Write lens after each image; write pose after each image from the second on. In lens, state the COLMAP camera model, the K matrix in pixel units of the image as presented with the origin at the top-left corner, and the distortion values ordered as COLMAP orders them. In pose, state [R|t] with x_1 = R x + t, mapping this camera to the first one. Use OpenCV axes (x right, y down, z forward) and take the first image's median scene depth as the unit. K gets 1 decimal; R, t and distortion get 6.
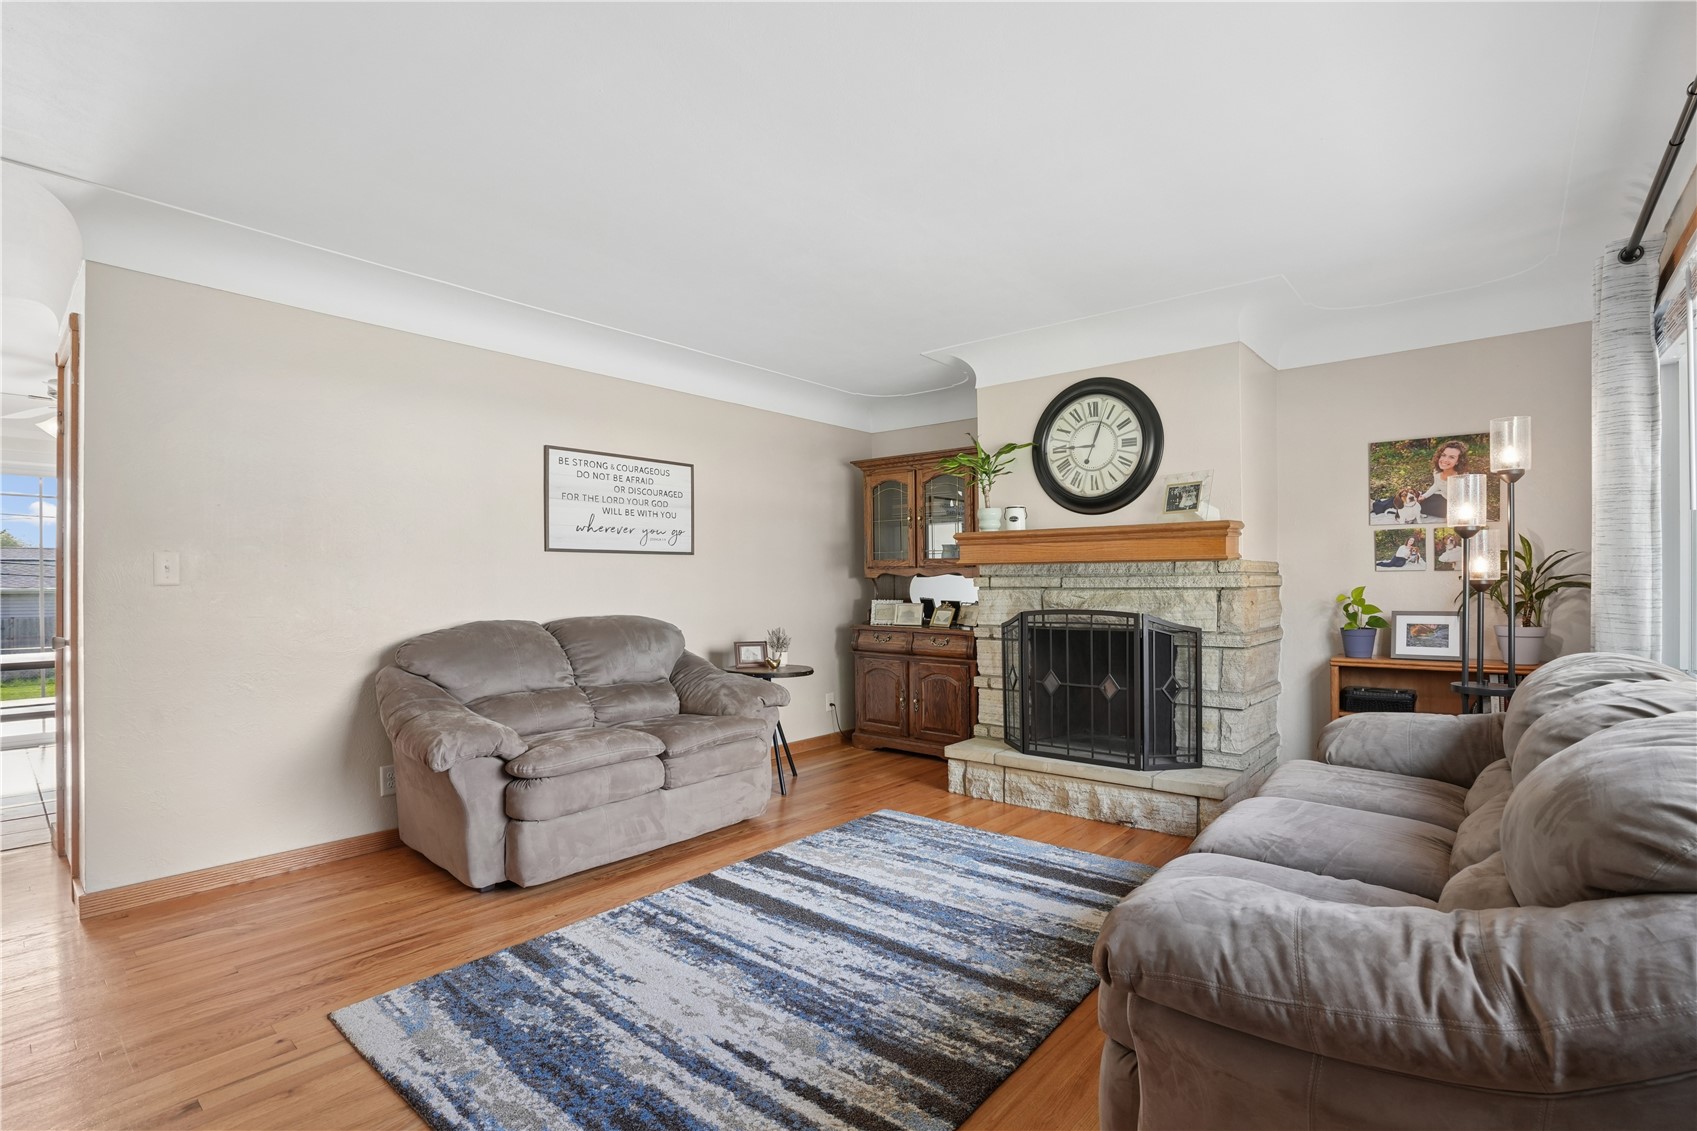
lens RADIAL K [[774.7, 0, 847.6], [0, 774.7, 573.7], [0, 0, 1]] dist [-0.027496, 0.003812]
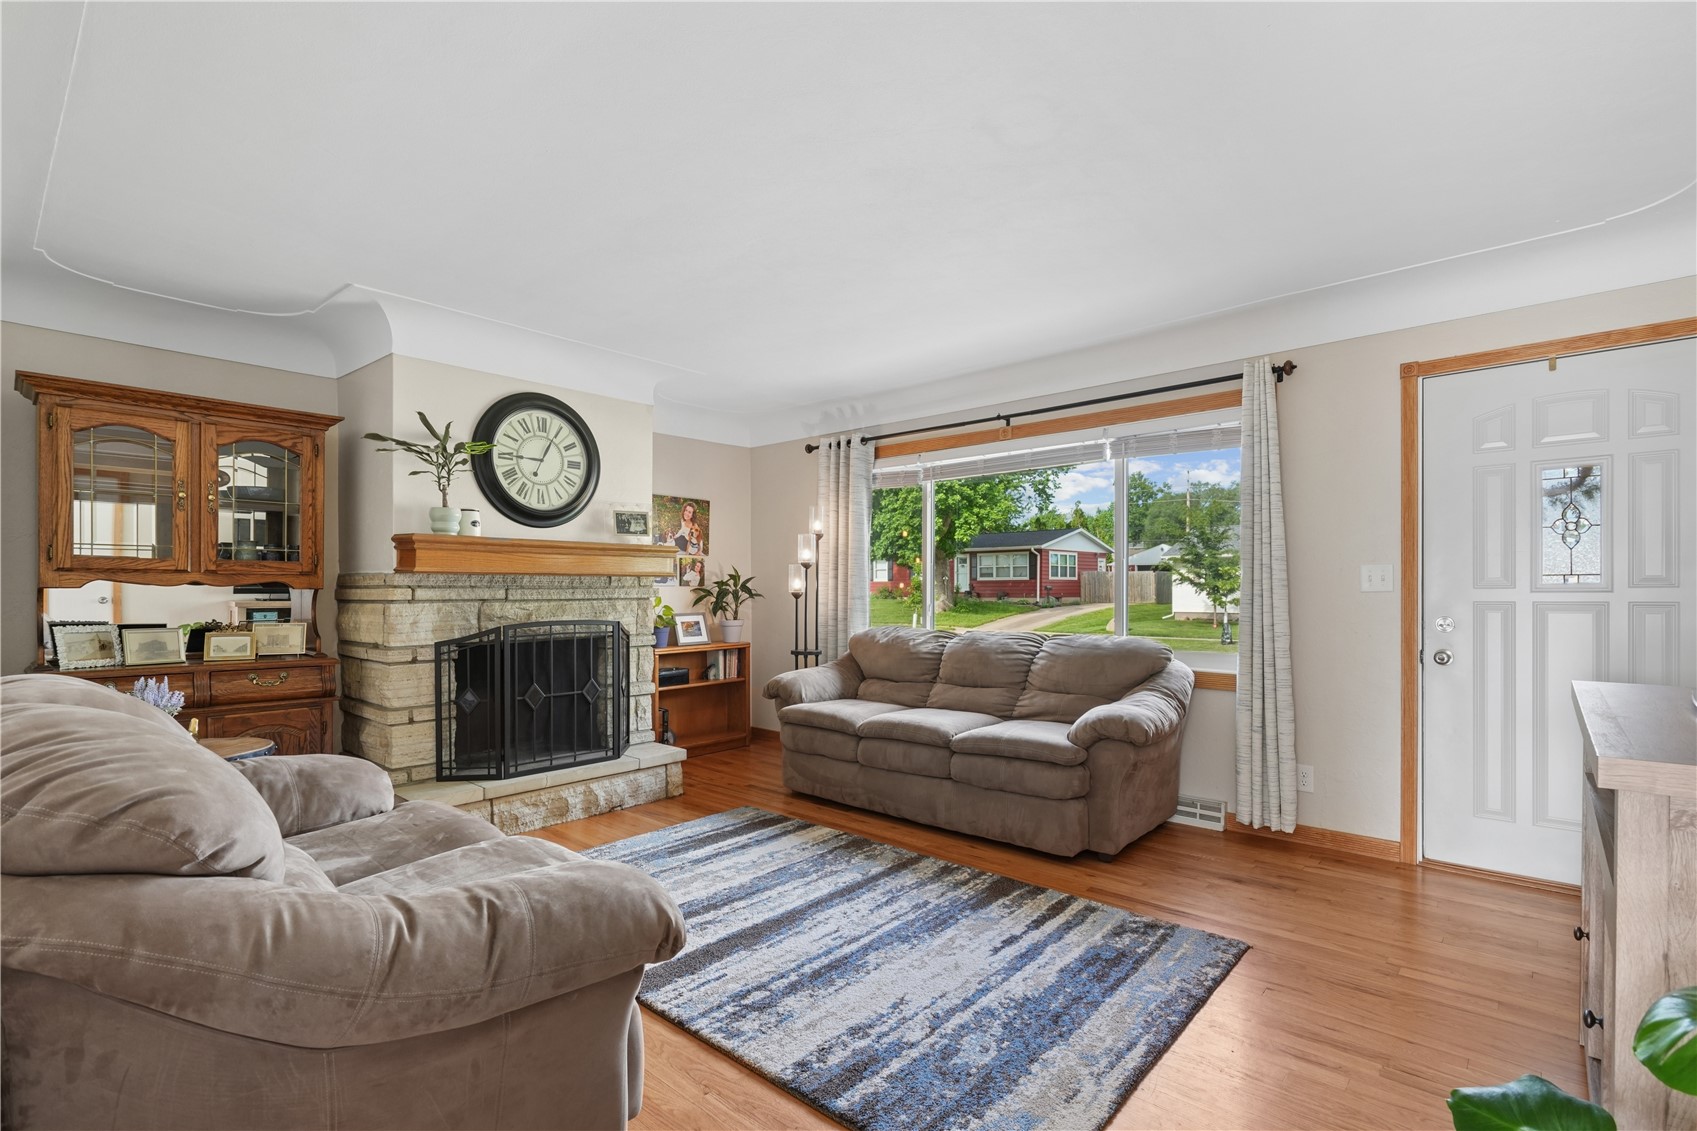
lens RADIAL K [[774.7, 0, 842.6], [0, 774.7, 582.1], [0, 0, 1]] dist [-0.027496, 0.003812]
pose [[0.042686, 0.017142, 0.998941, -0.969486], [-0.005670, 0.999841, -0.016915, 0.014824], [-0.999072, -0.004942, 0.042776, 0.796773]]
